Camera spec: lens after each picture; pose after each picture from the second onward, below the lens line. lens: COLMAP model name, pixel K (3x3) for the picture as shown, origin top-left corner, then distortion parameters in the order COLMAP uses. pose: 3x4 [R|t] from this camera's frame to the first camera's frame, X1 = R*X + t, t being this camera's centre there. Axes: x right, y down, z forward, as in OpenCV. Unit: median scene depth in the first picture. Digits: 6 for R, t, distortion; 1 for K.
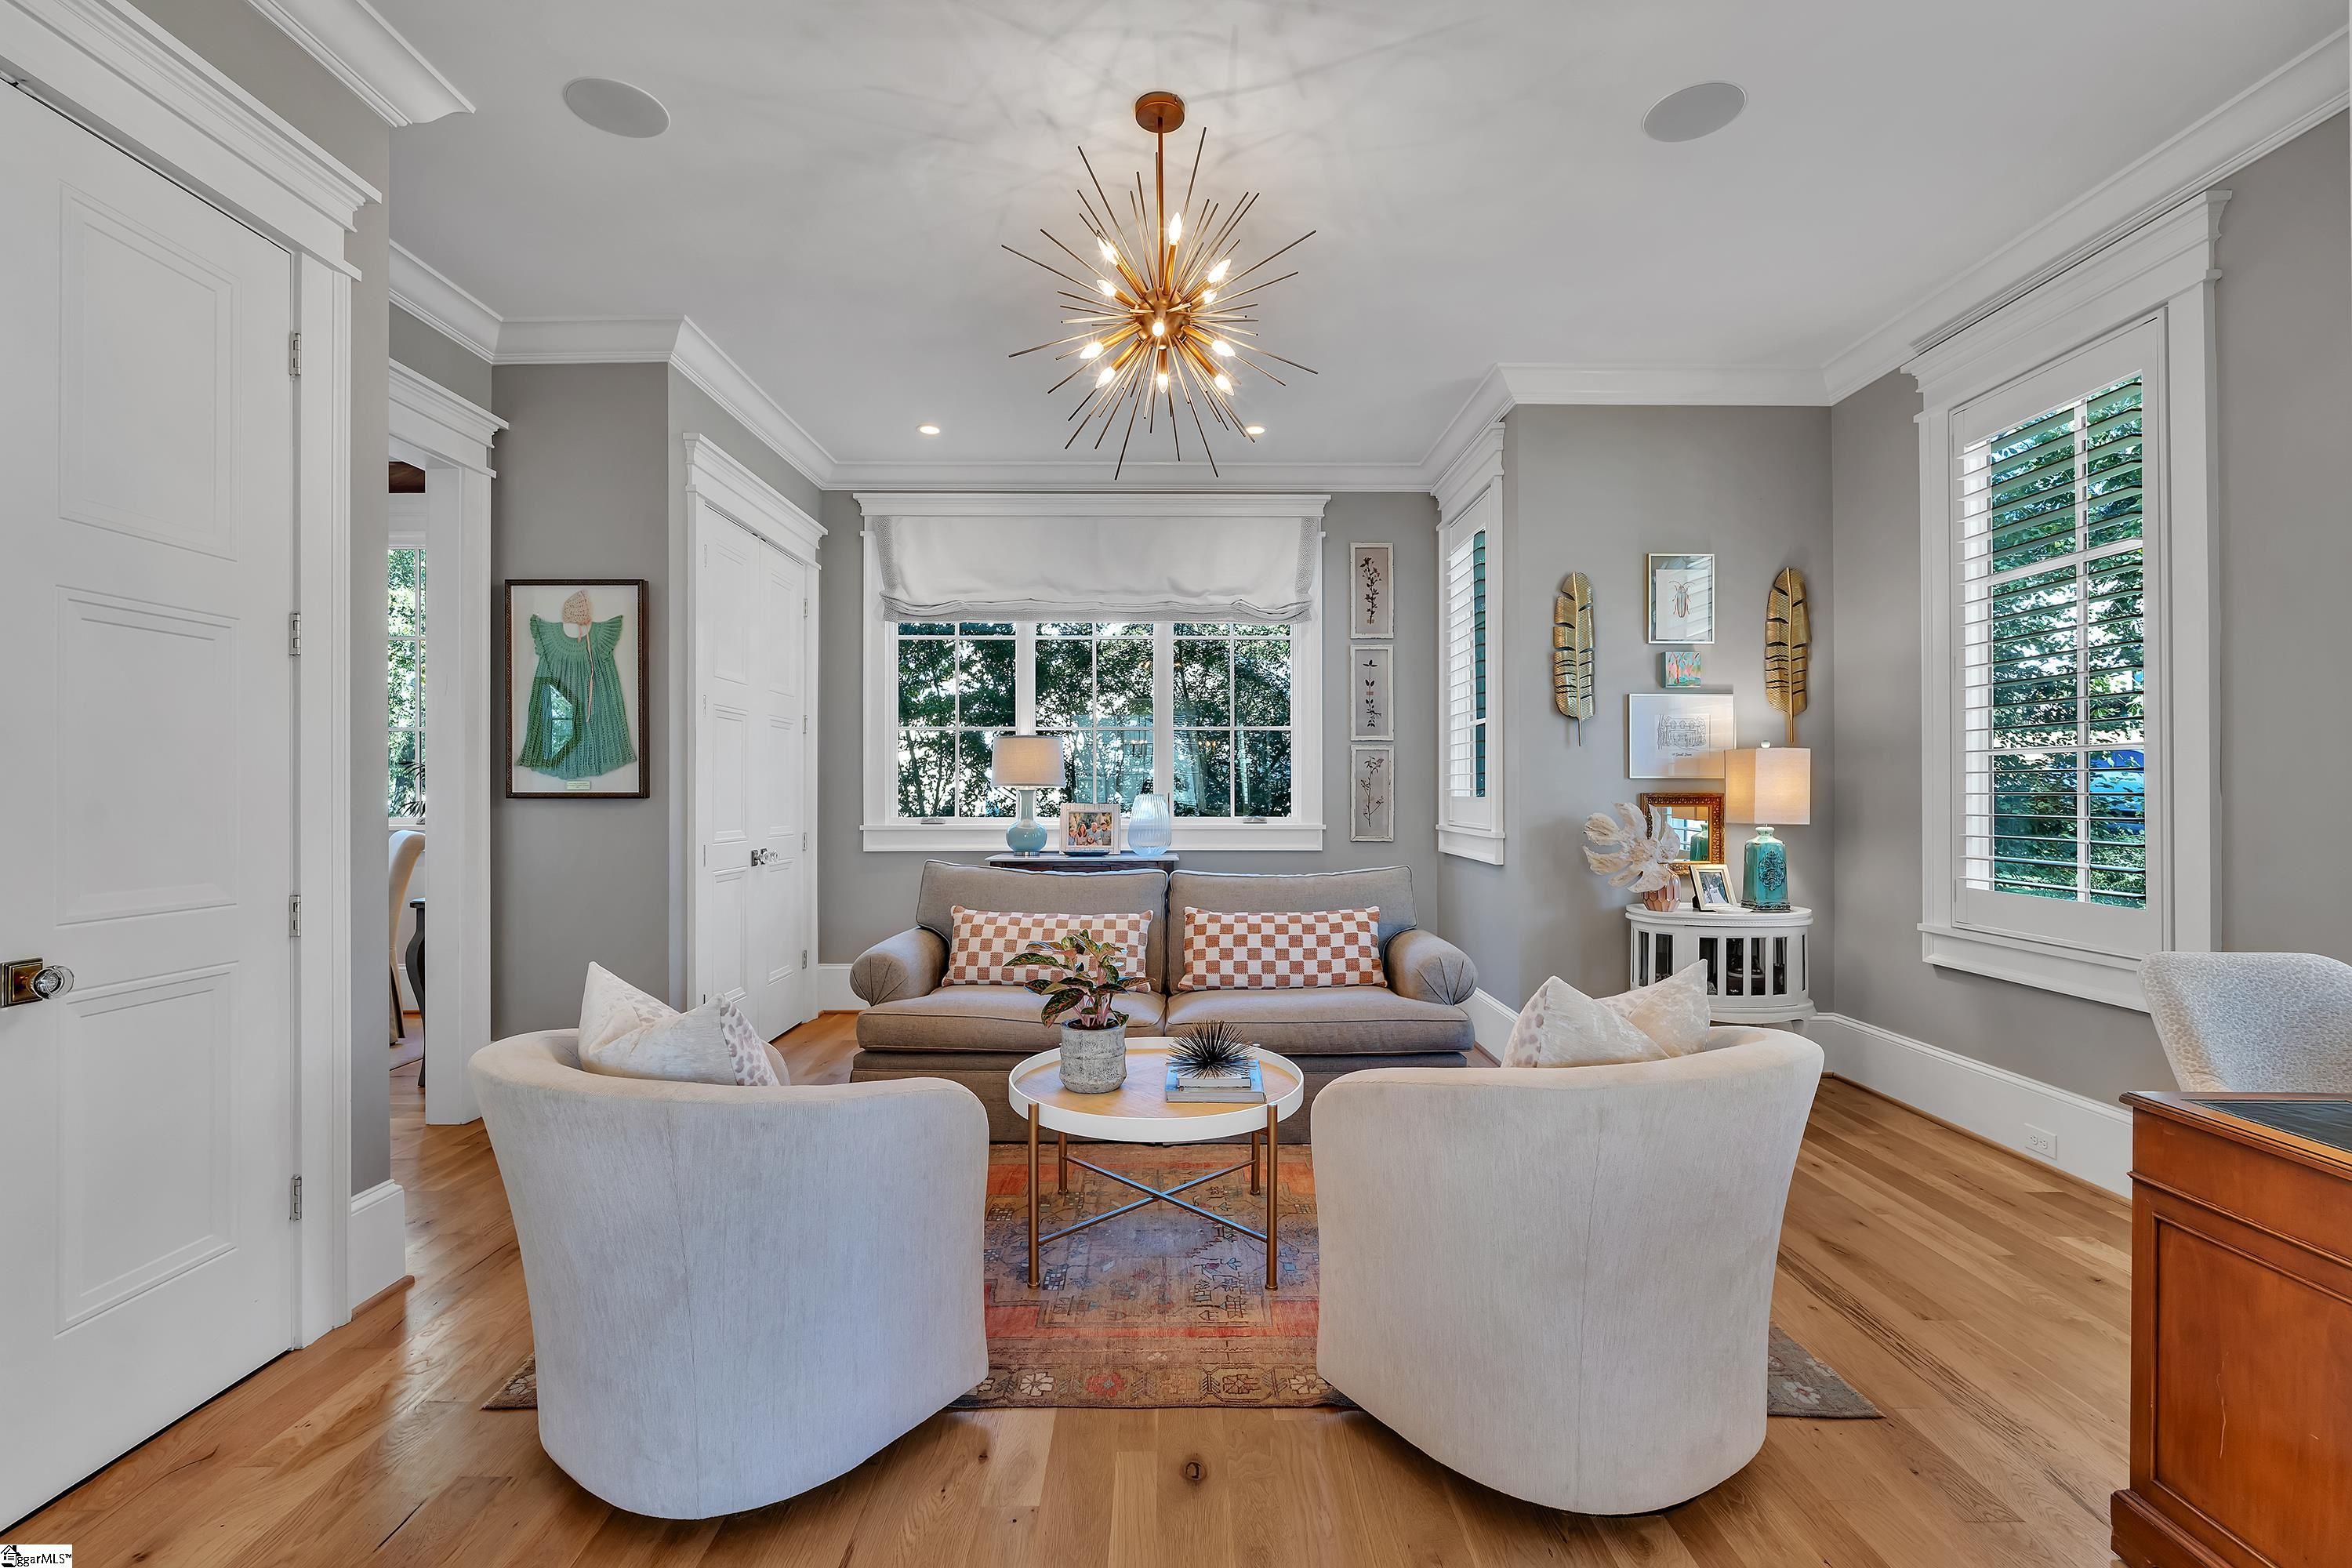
lens RADIAL K [[1032.1, 0, 1181.4], [0, 1032.1, 786.1], [0, 0, 1]] dist [-0.002611, -0.000065]
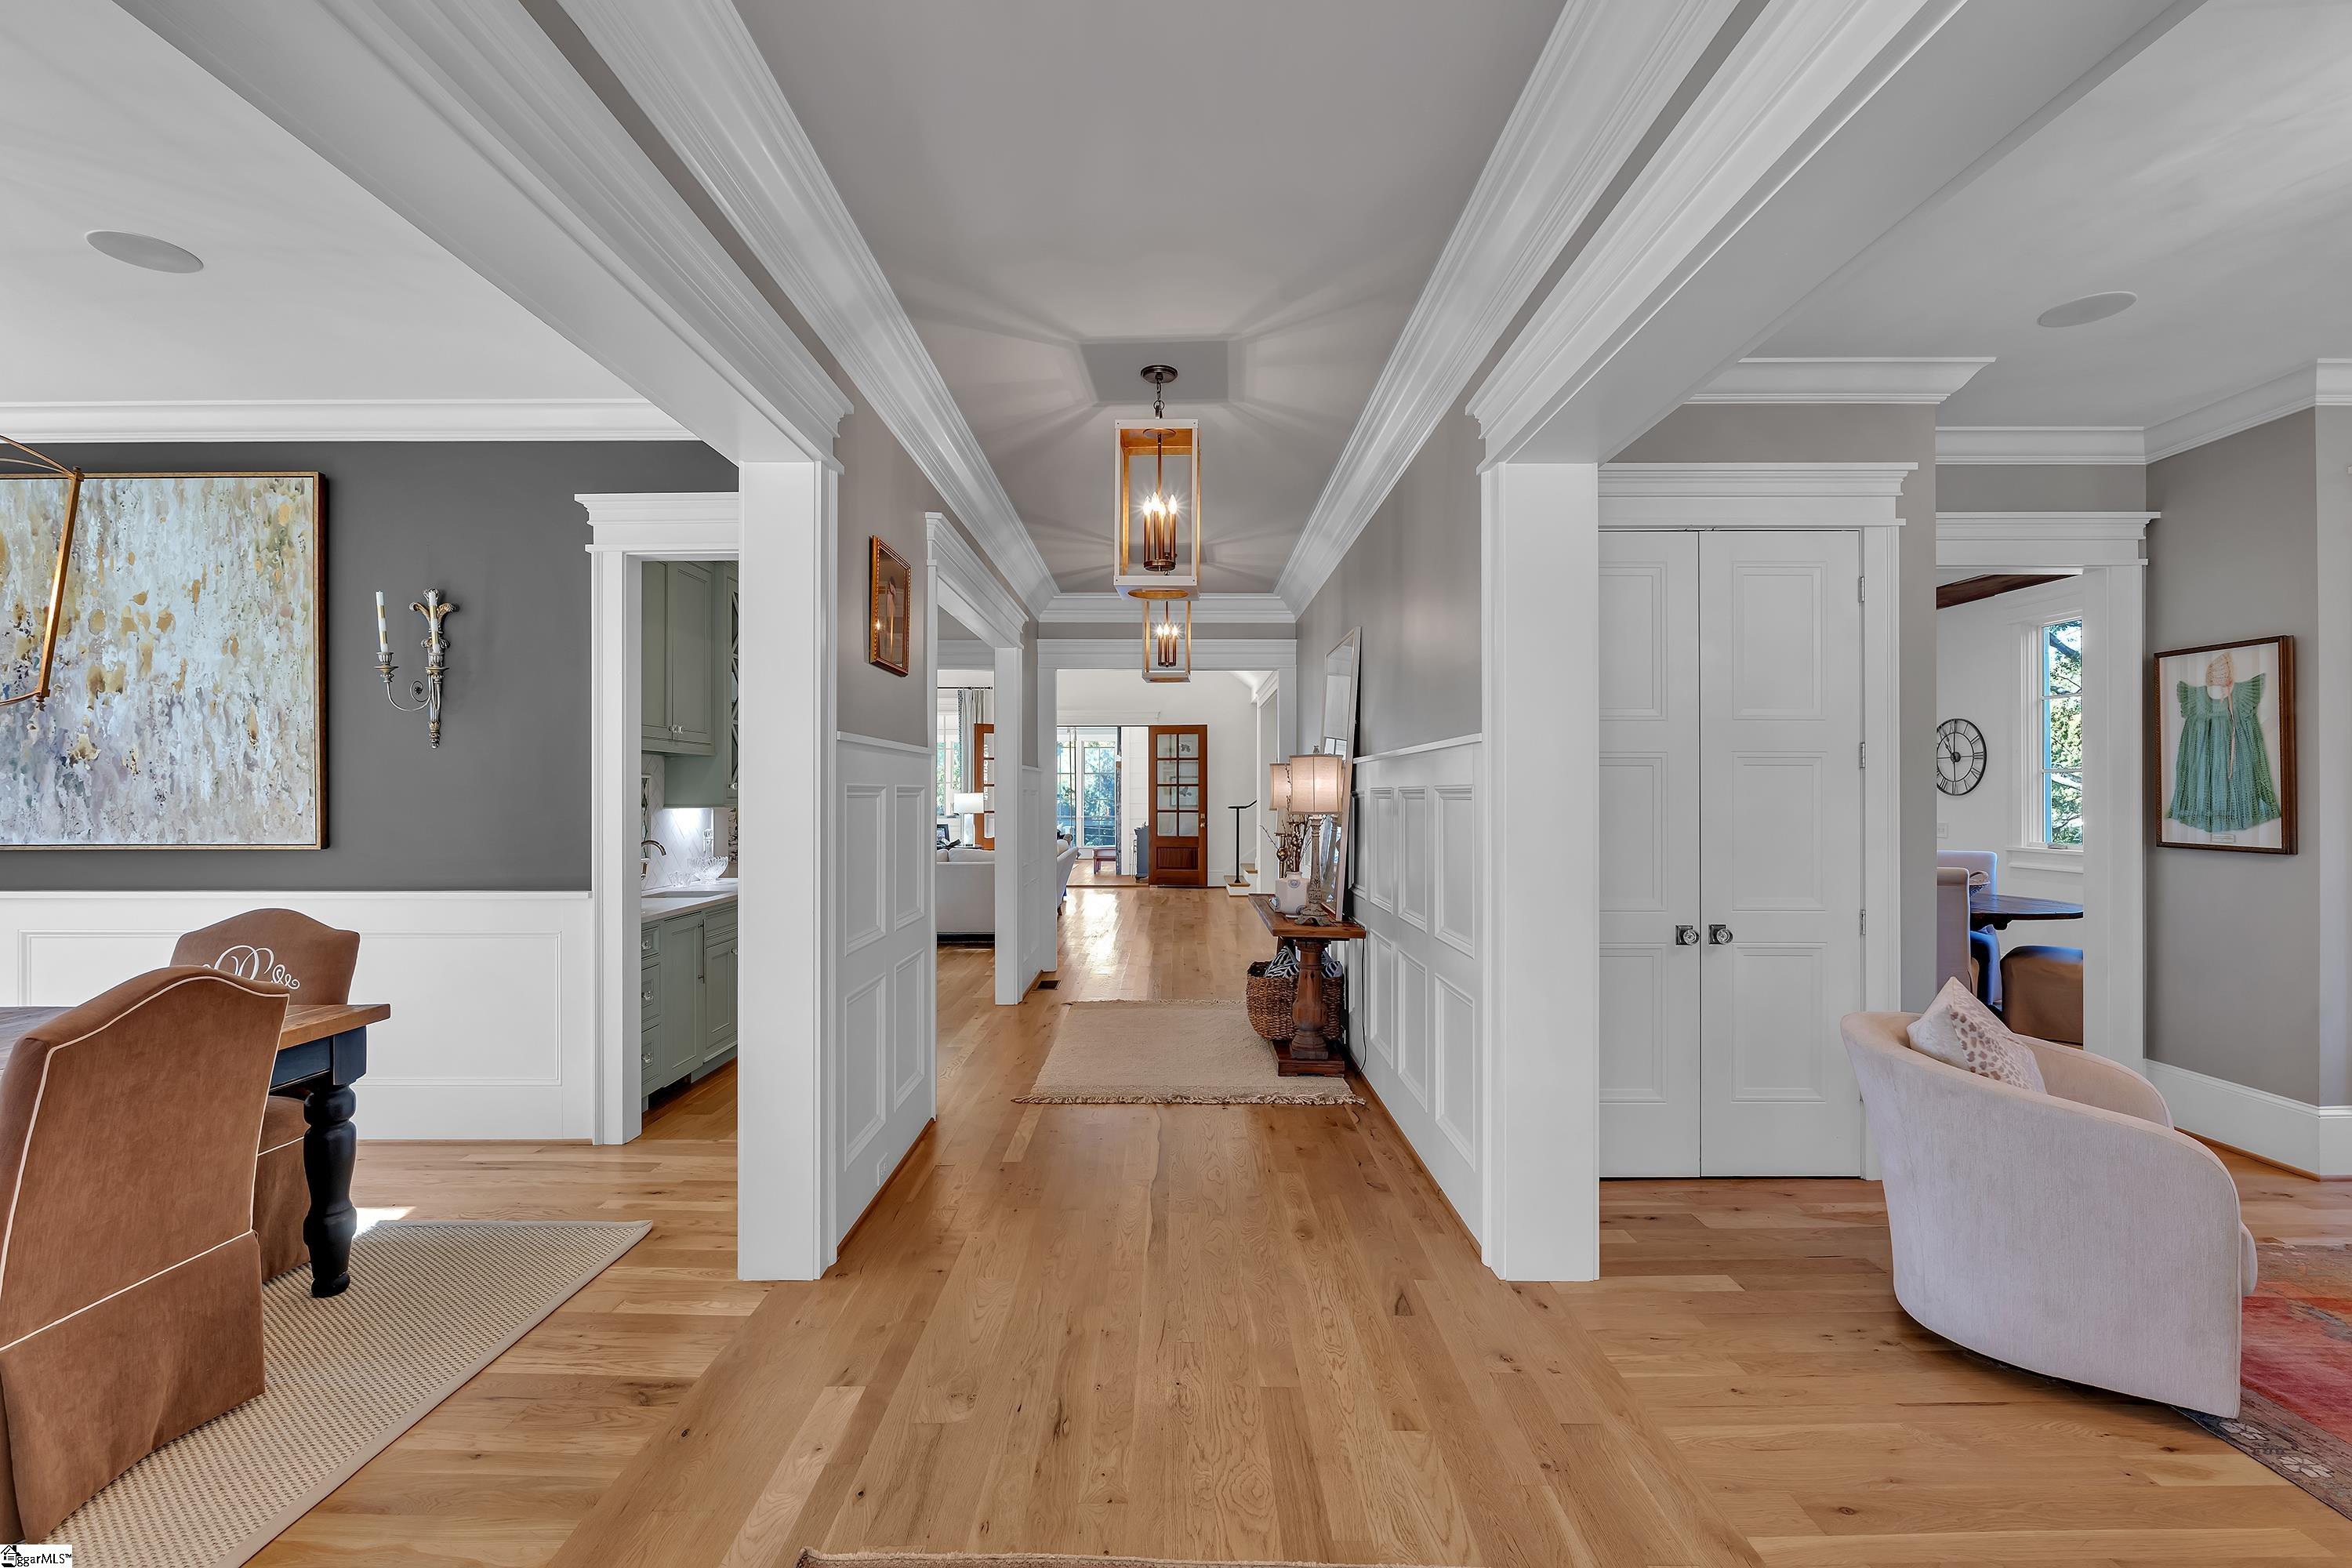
lens RADIAL K [[1032.1, 0, 1173.3], [0, 1032.1, 787.1], [0, 0, 1]] dist [-0.002611, -0.000065]
pose [[-0.008822, -0.000358, -0.999961, 0.479744], [0.002269, 0.999997, -0.000379, -0.055488], [0.999959, -0.002272, -0.008821, -0.065767]]
